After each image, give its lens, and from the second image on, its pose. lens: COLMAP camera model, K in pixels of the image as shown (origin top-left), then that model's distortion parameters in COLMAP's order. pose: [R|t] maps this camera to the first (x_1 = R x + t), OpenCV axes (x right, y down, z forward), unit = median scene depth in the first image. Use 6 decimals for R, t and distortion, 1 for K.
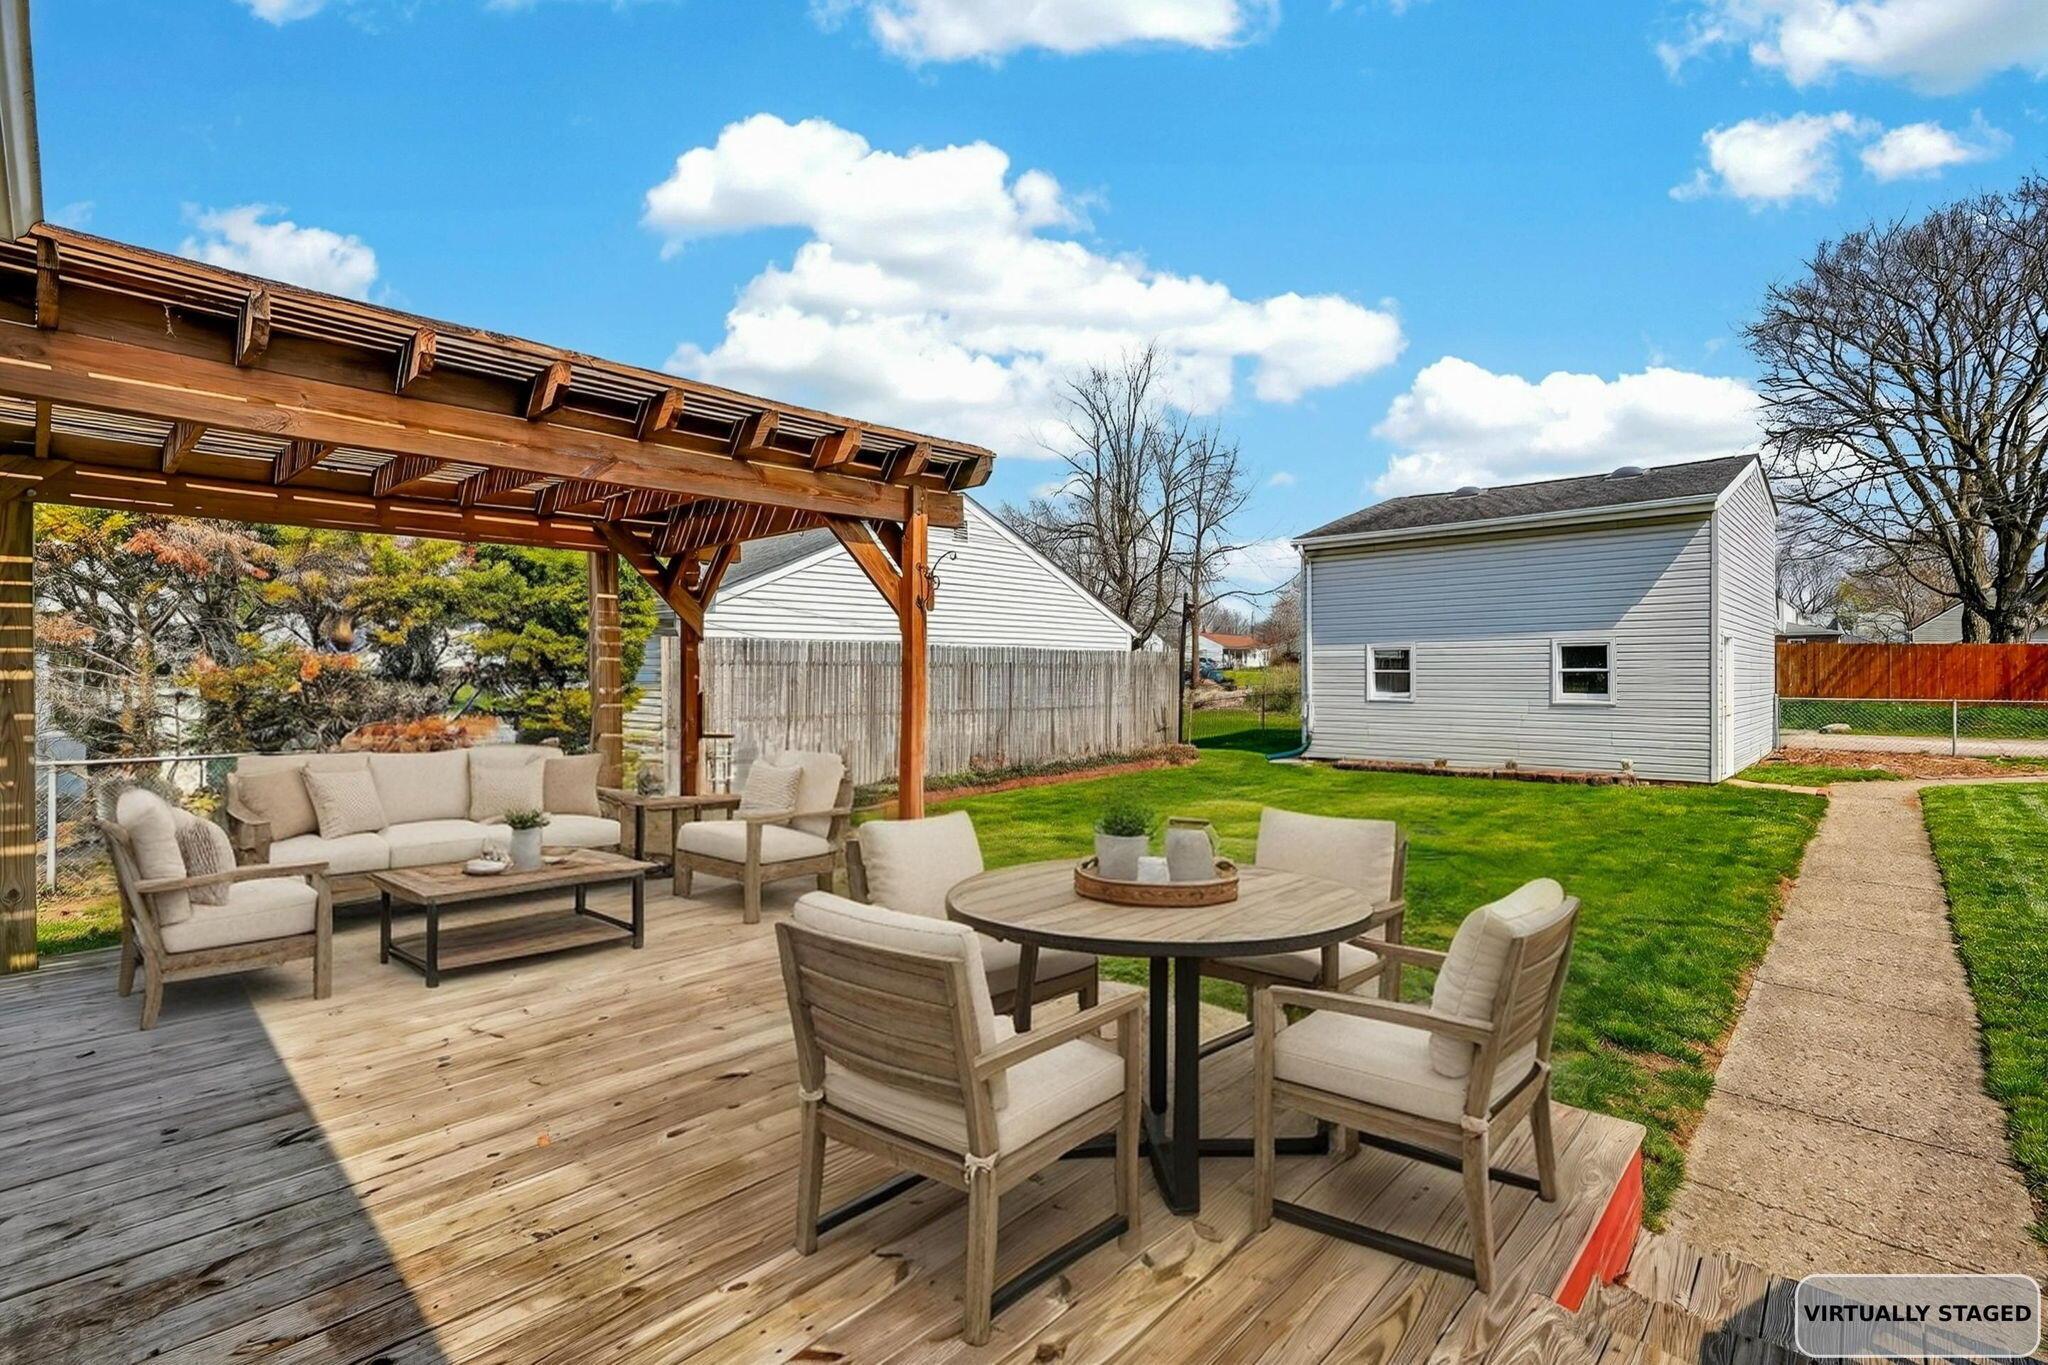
lens RADIAL K [[928.5, 0, 1030.6], [0, 928.5, 673.2], [0, 0, 1]] dist [0.002388, 0.000475]
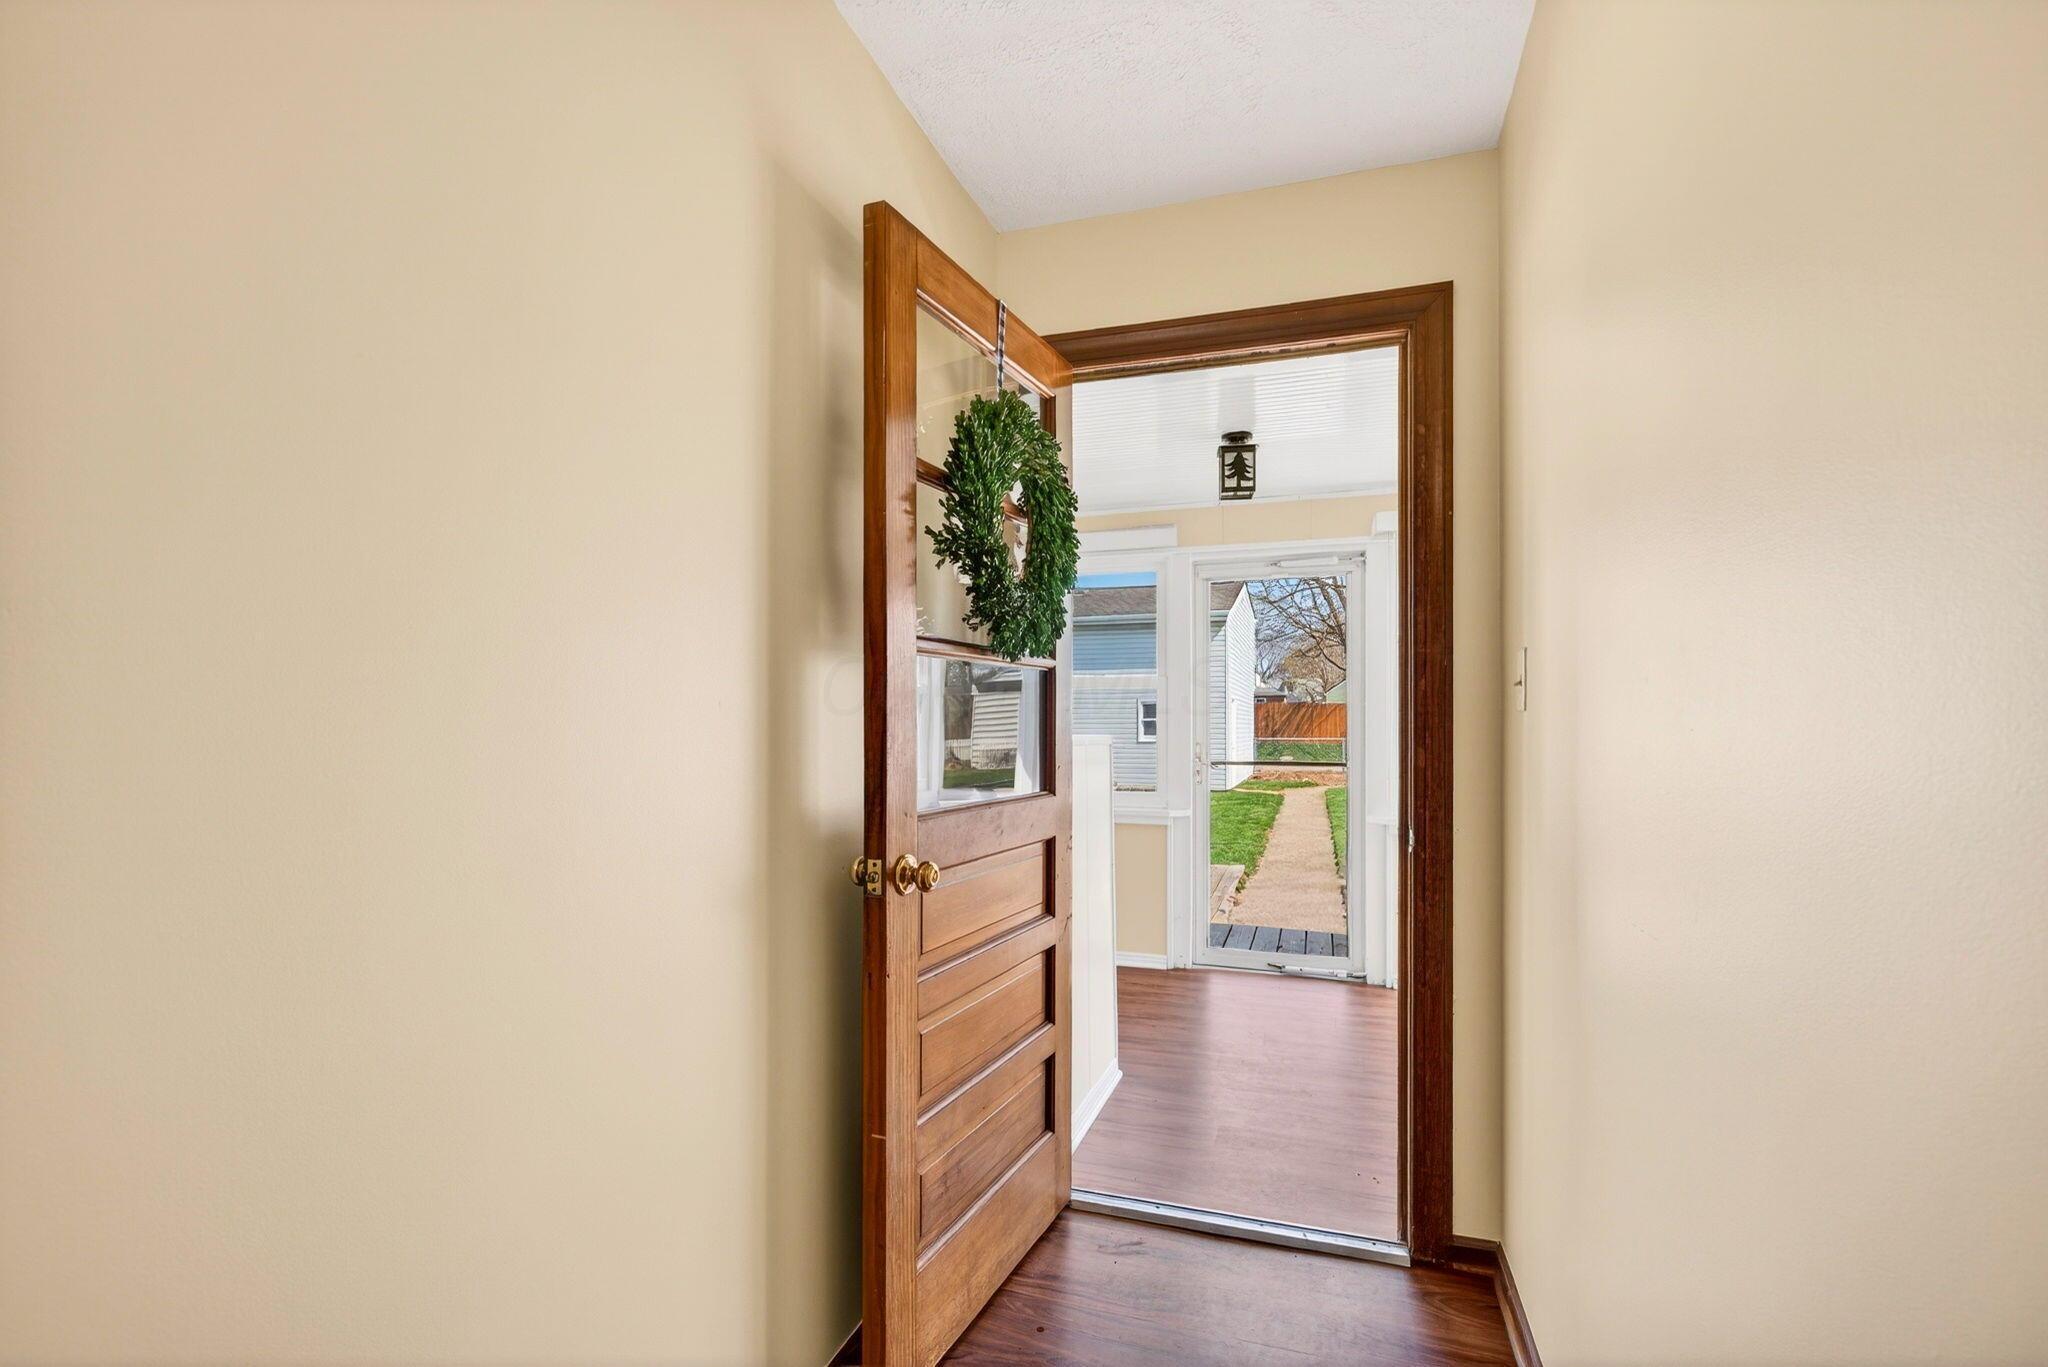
lens RADIAL K [[928.5, 0, 1021.9], [0, 928.5, 695.4], [0, 0, 1]] dist [0.002388, 0.000475]
pose [[0.904920, 0.014128, 0.425348, -0.113947], [-0.000844, 0.999506, -0.031404, 0.002196], [-0.425581, 0.028059, 0.904485, -0.127441]]
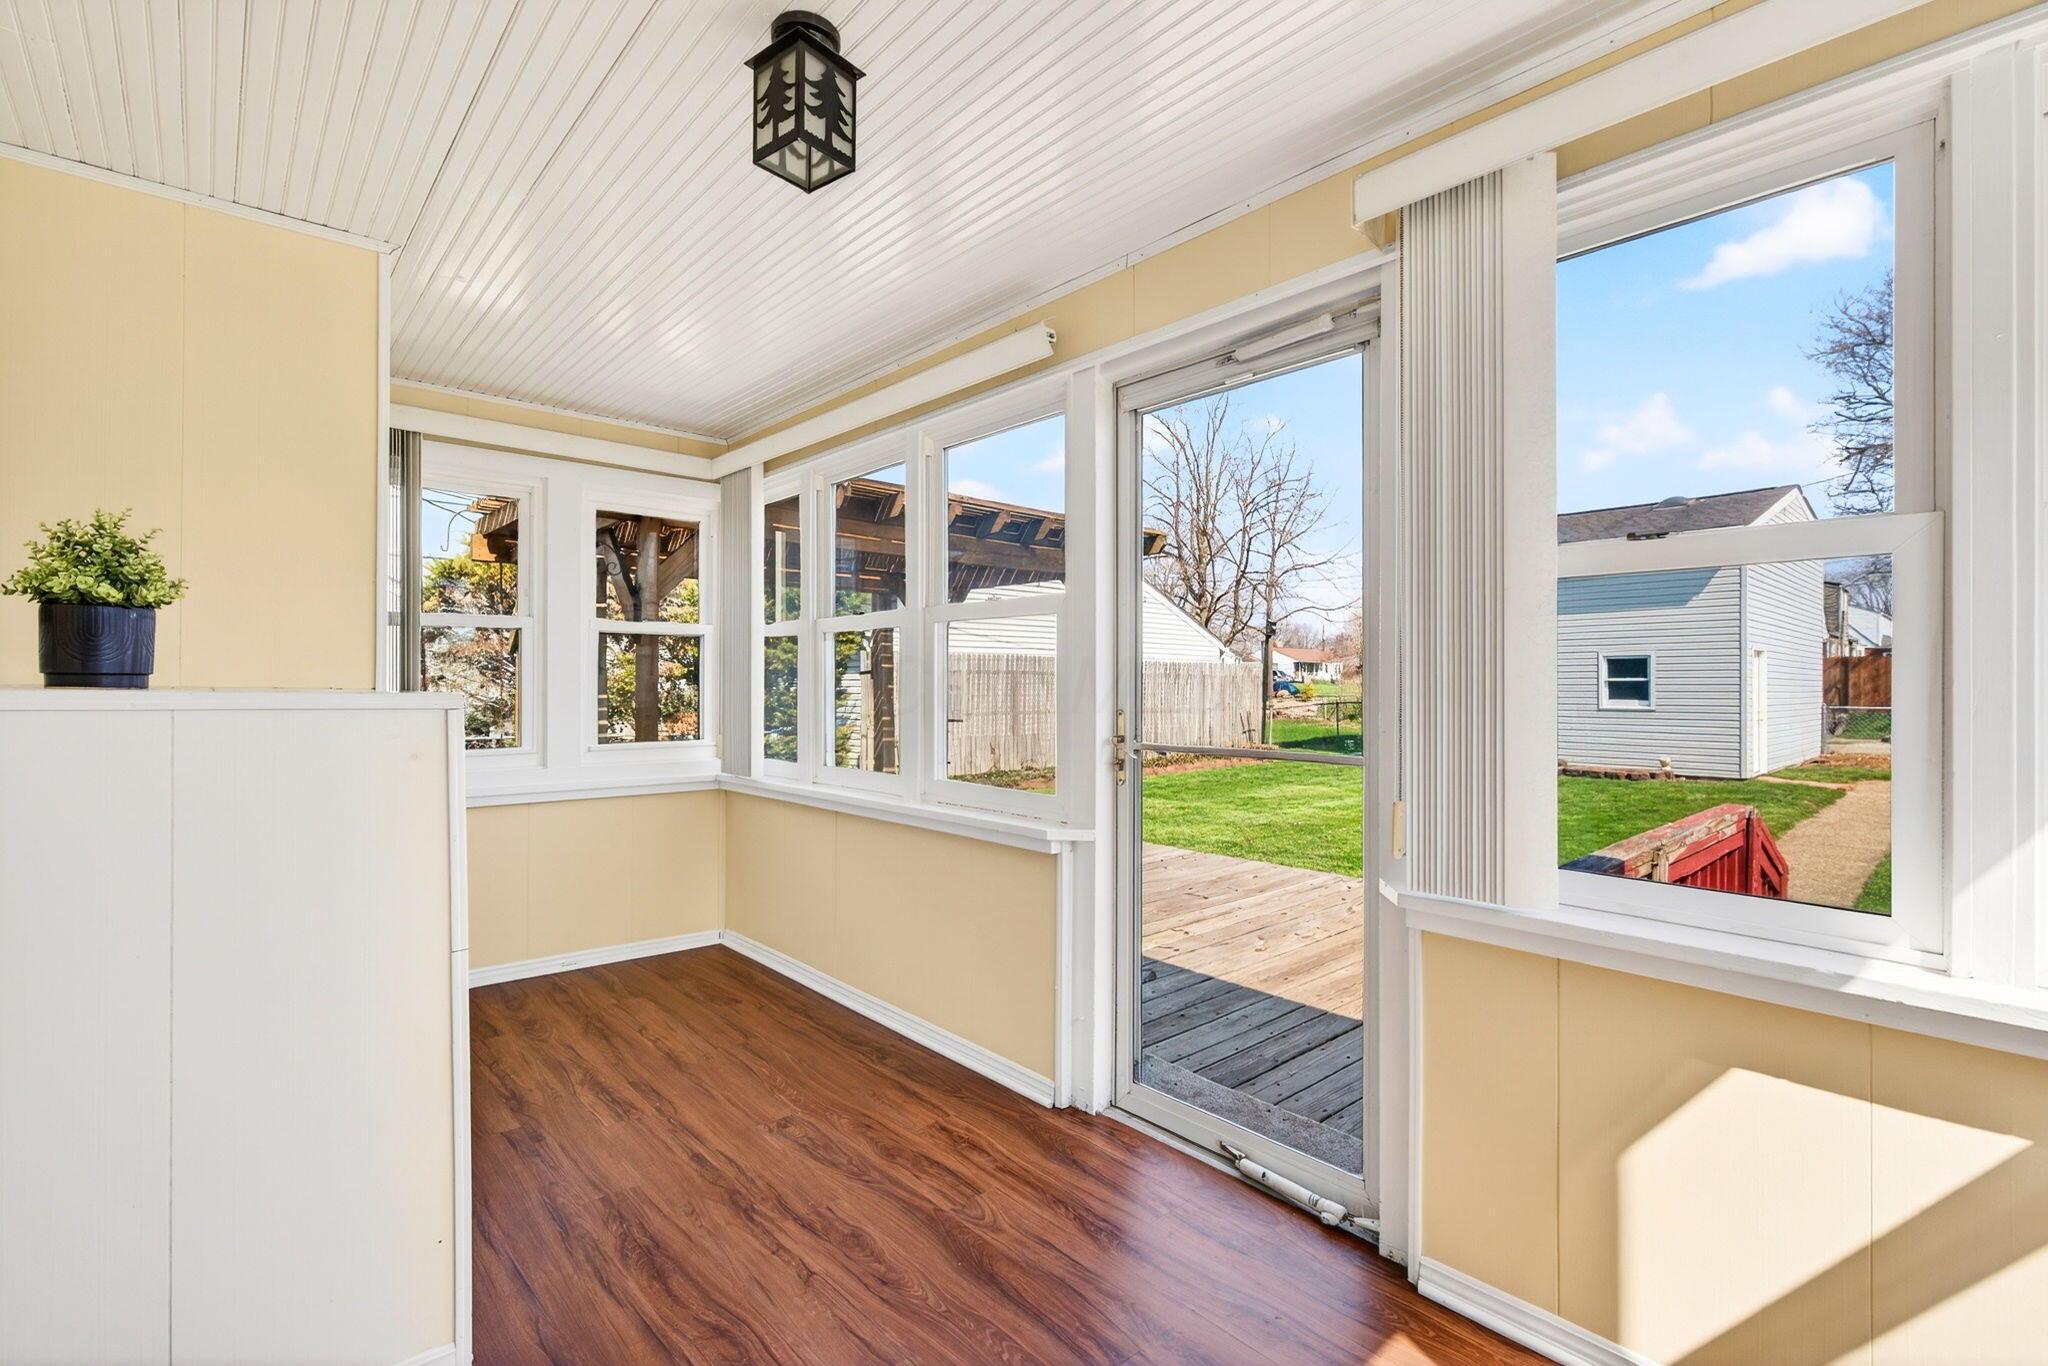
lens RADIAL K [[928.5, 0, 1028.0], [0, 928.5, 683.6], [0, 0, 1]] dist [0.002388, 0.000475]
pose [[0.997375, 0.001944, -0.072390, -0.023934], [-0.002174, 0.999993, -0.003094, 0.003116], [0.072383, 0.003243, 0.997372, -0.085377]]
